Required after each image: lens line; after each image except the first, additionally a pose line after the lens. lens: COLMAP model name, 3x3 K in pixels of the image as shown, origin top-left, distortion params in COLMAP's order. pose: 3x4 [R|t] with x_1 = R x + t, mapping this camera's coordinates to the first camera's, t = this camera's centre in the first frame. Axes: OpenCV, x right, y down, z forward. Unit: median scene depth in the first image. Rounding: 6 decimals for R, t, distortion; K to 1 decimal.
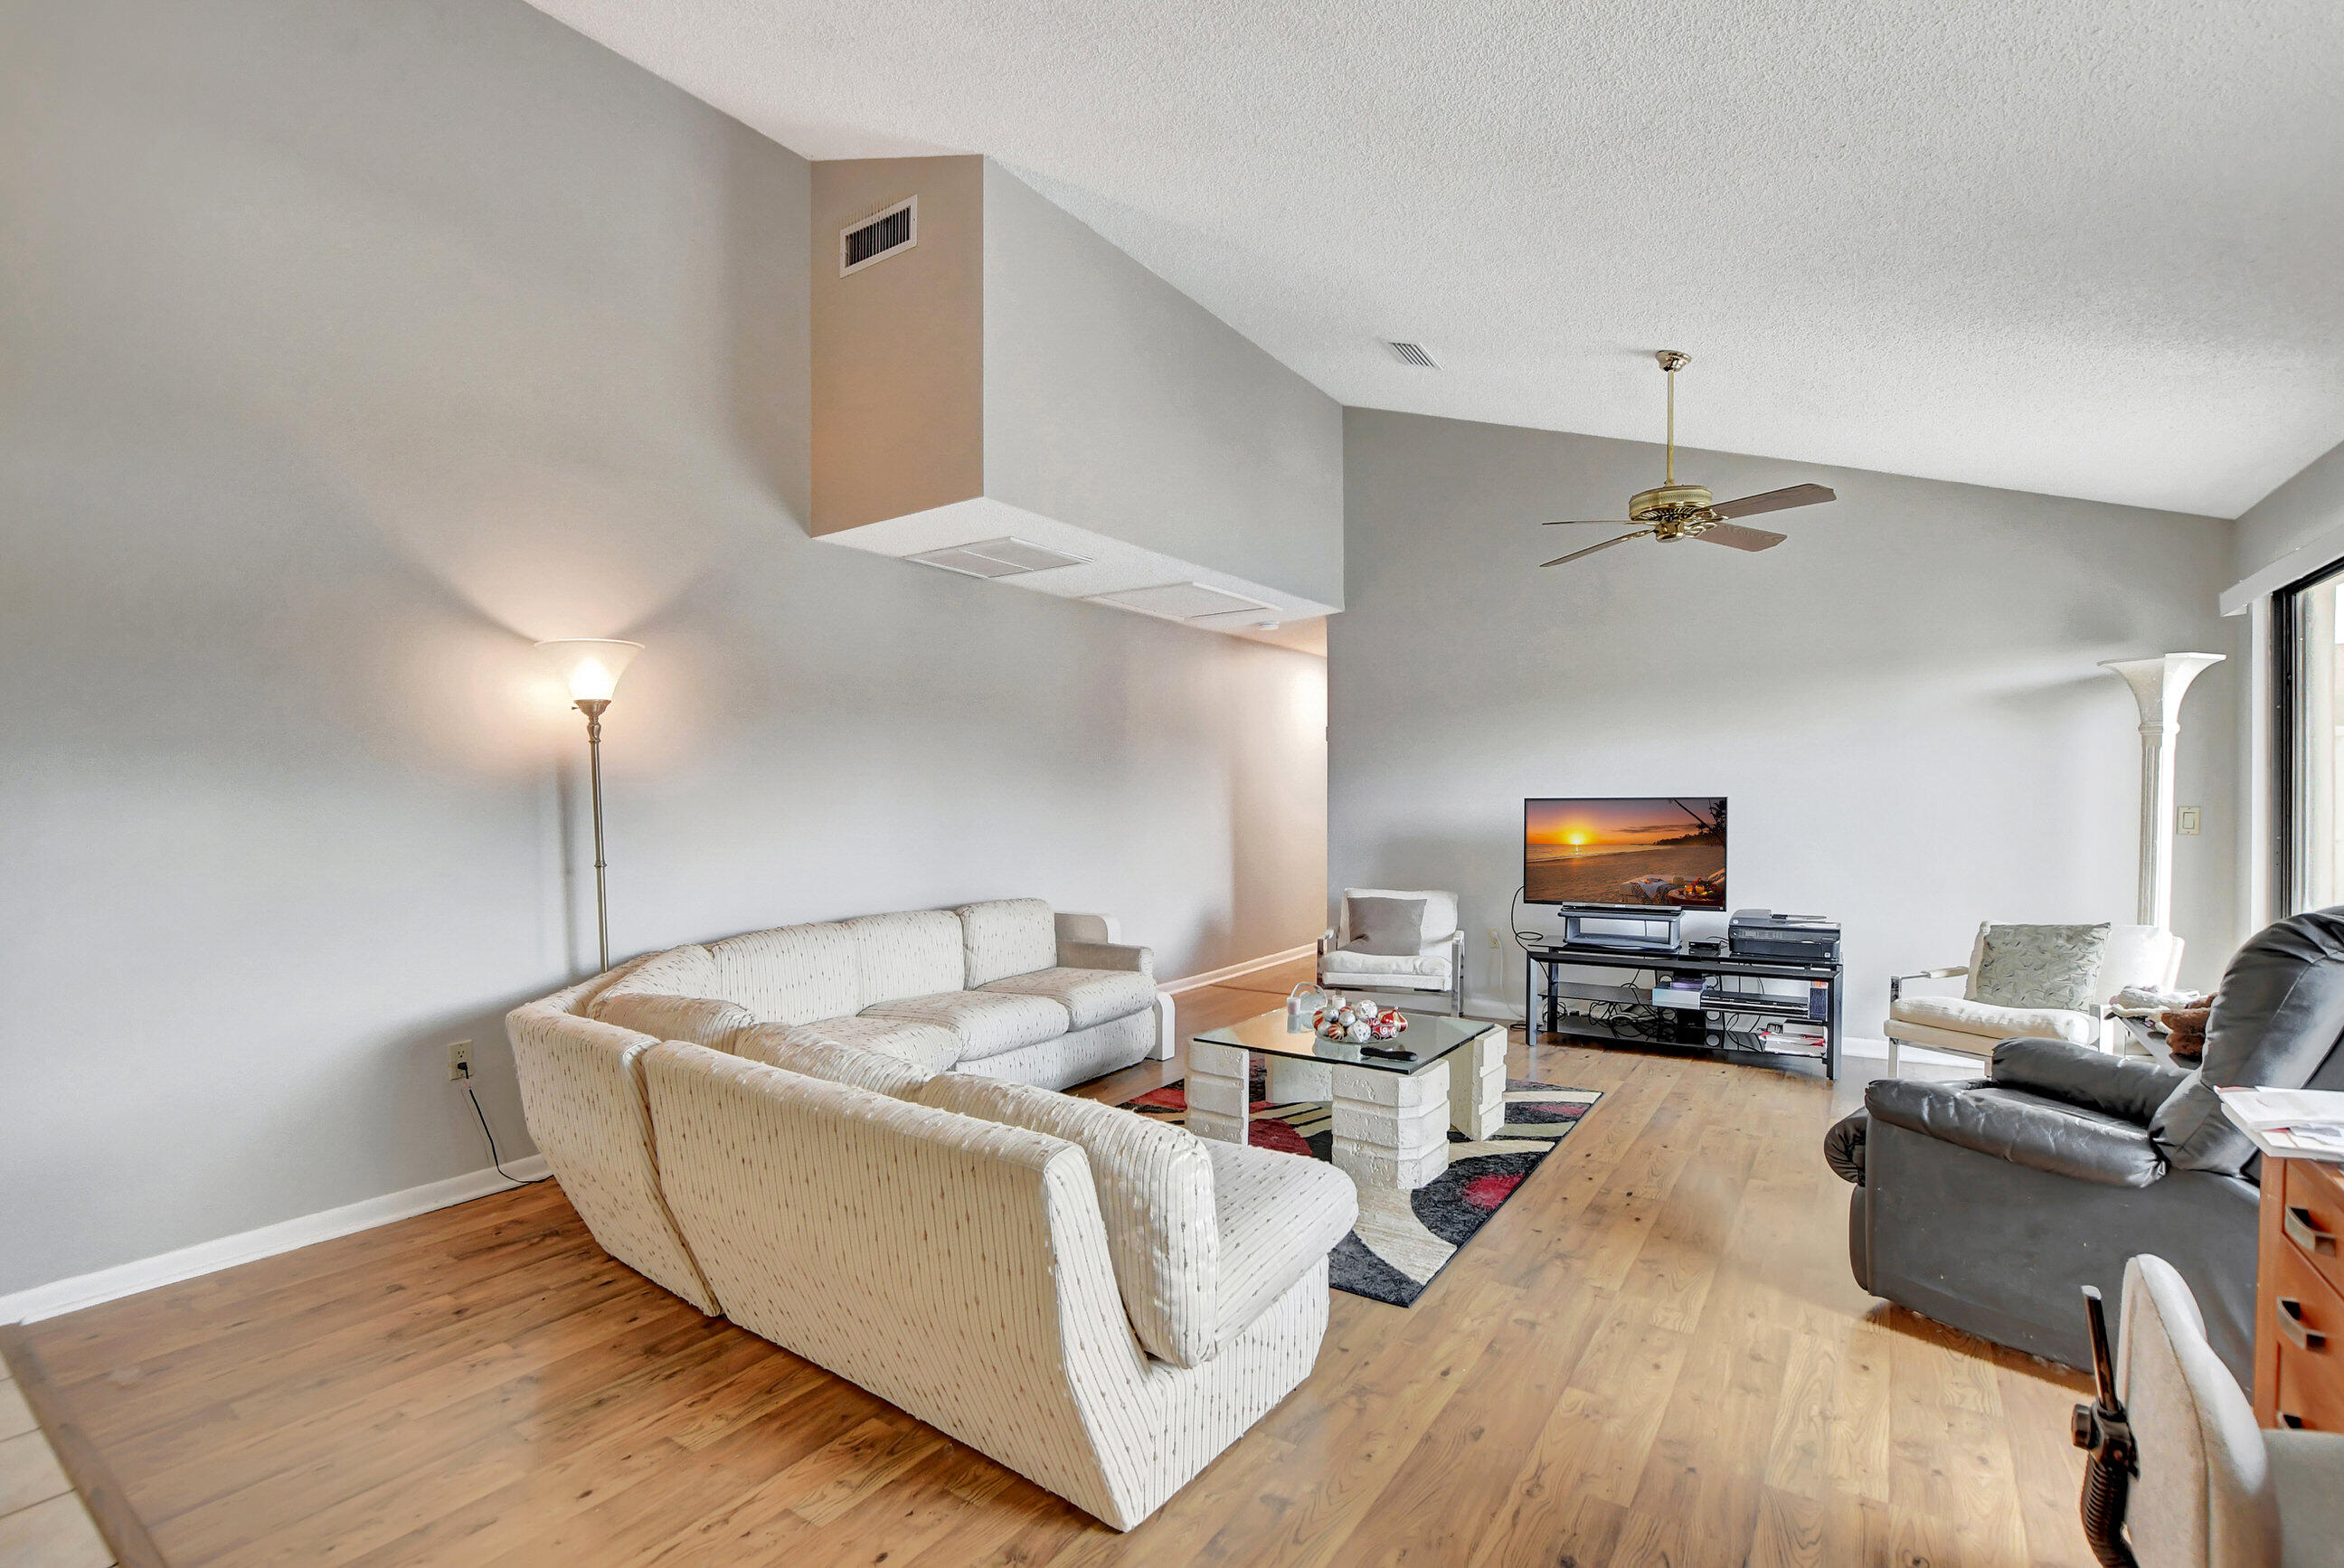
lens RADIAL K [[1055.4, 0, 1163.0], [0, 1055.4, 810.1], [0, 0, 1]] dist [-0.021205, -0.000208]
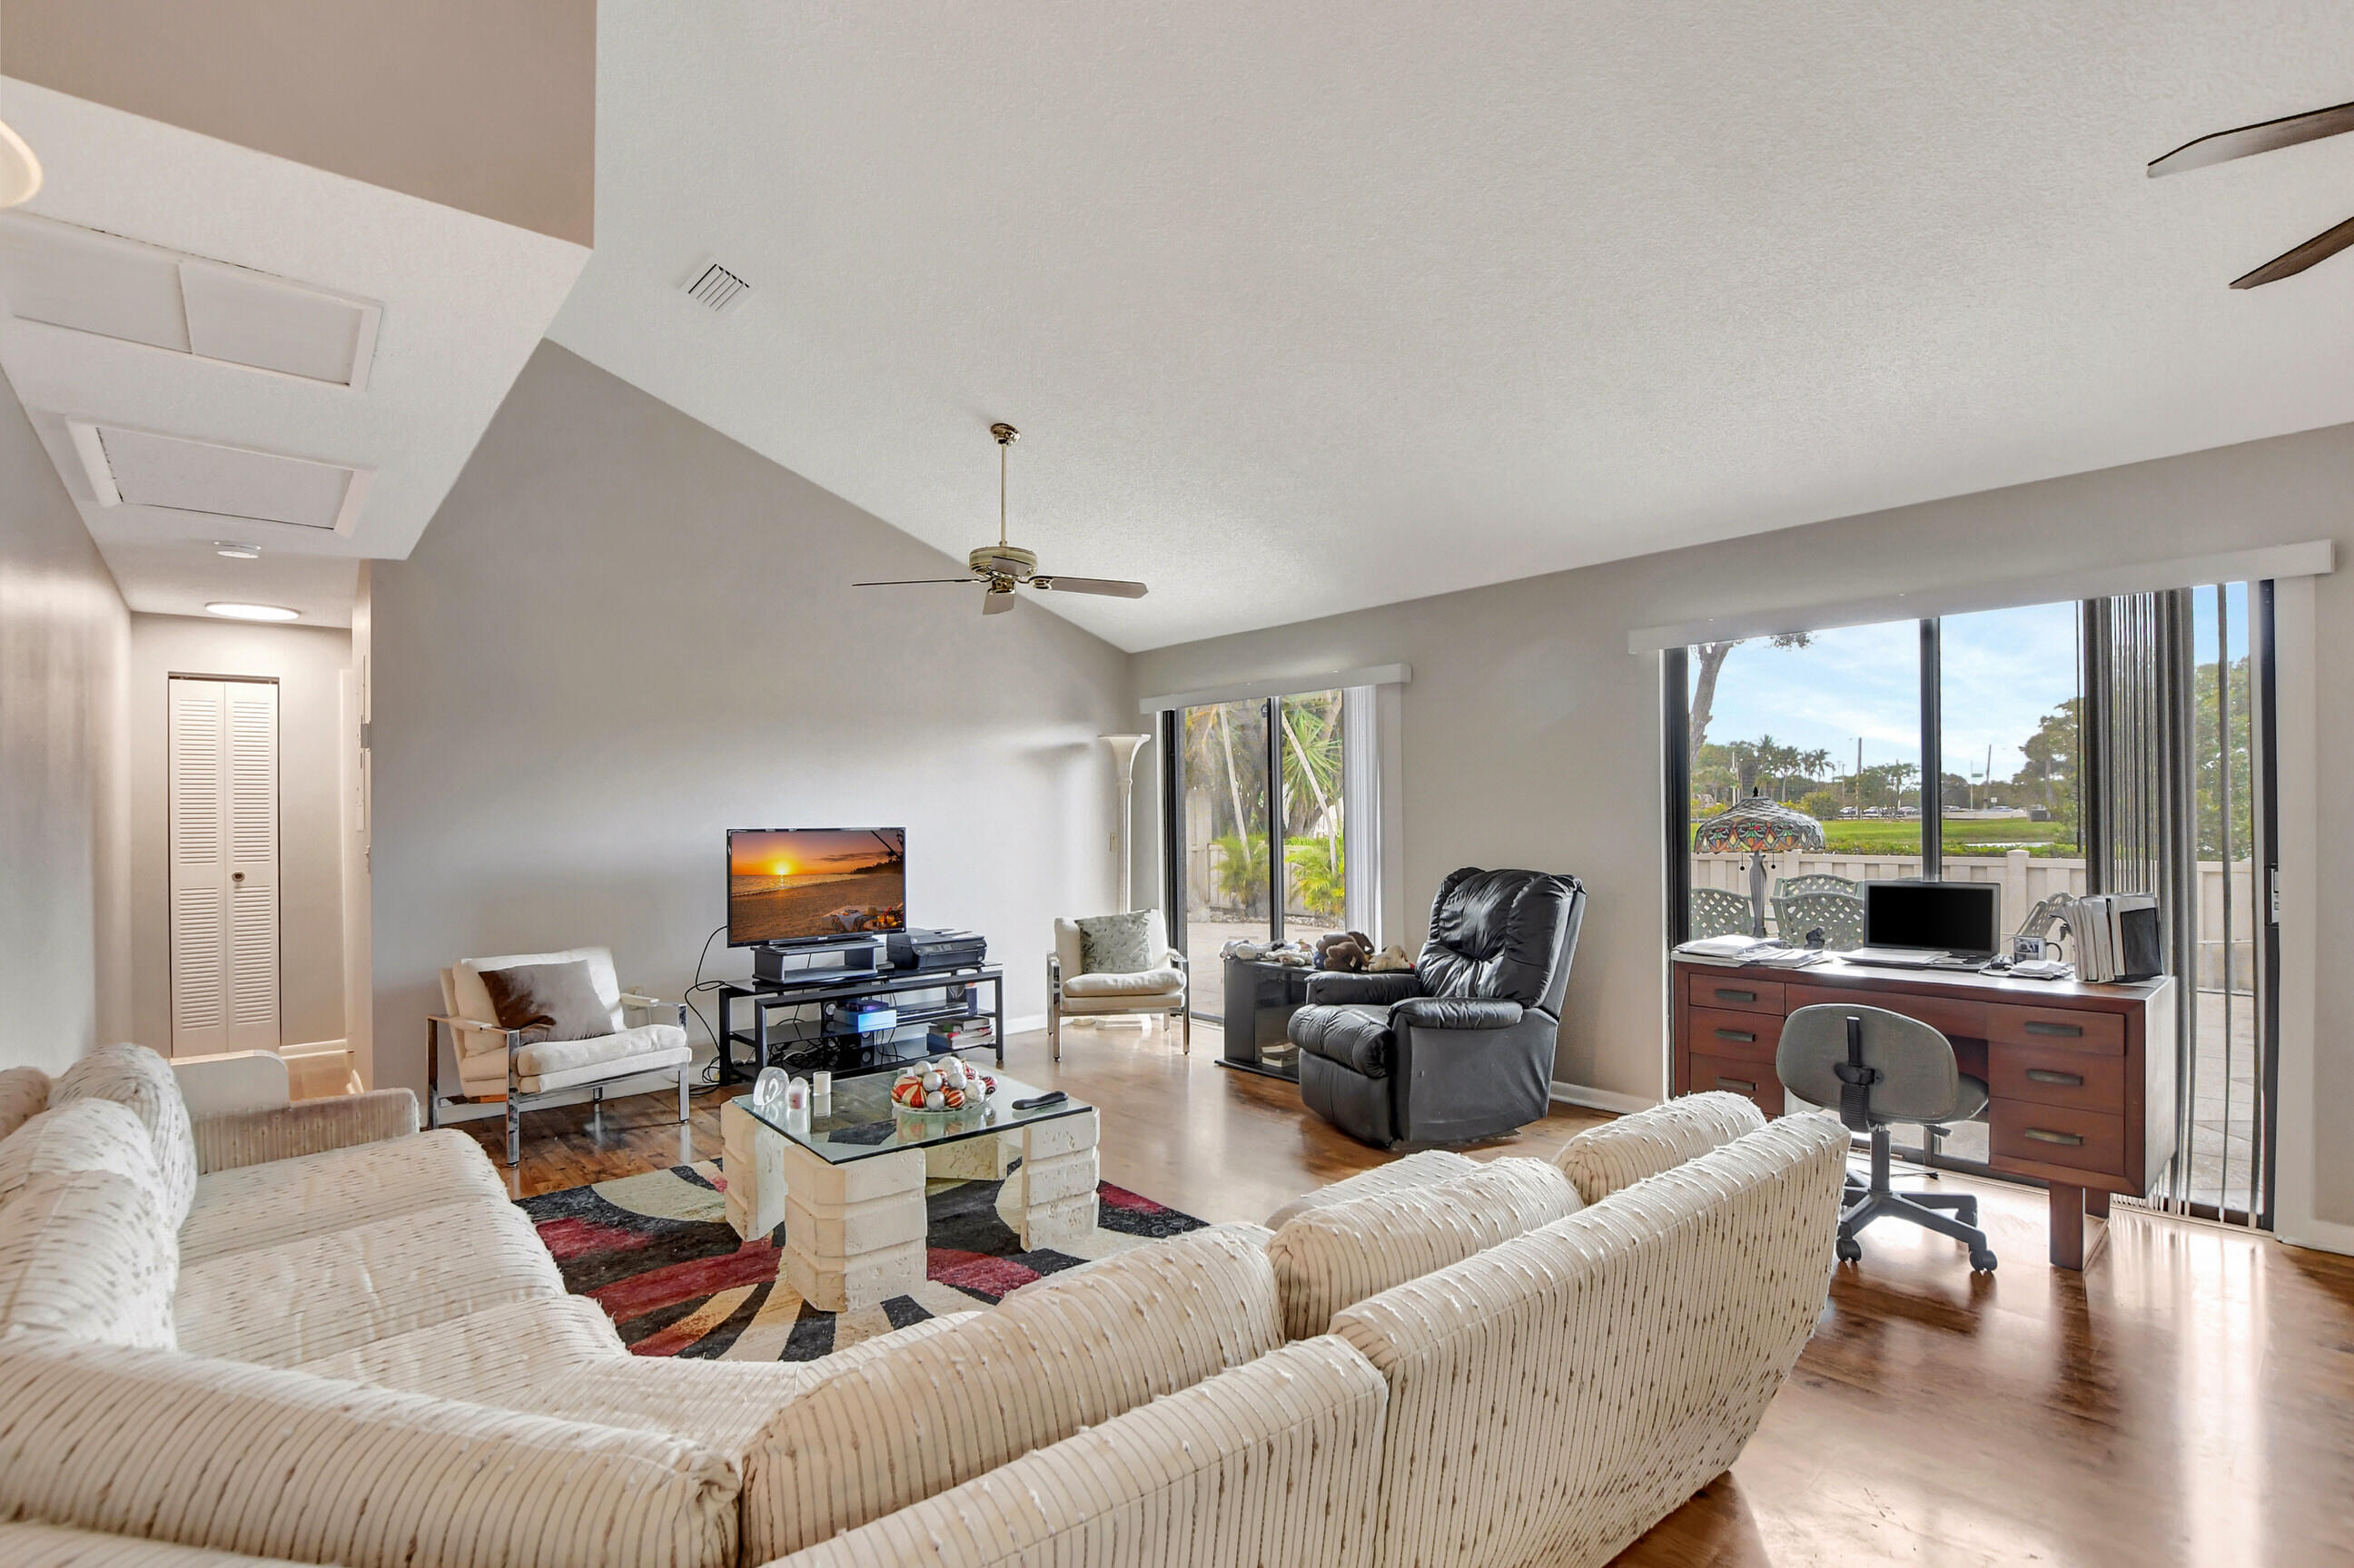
lens RADIAL K [[1046.0, 0, 1149.8], [0, 1046.0, 818.6], [0, 0, 1]] dist [-0.065577, -0.000008]
pose [[0.251305, 0.010025, 0.967856, -0.512972], [0.020374, 0.999670, -0.015644, 0.000989], [-0.967693, 0.023650, 0.251018, 0.542549]]
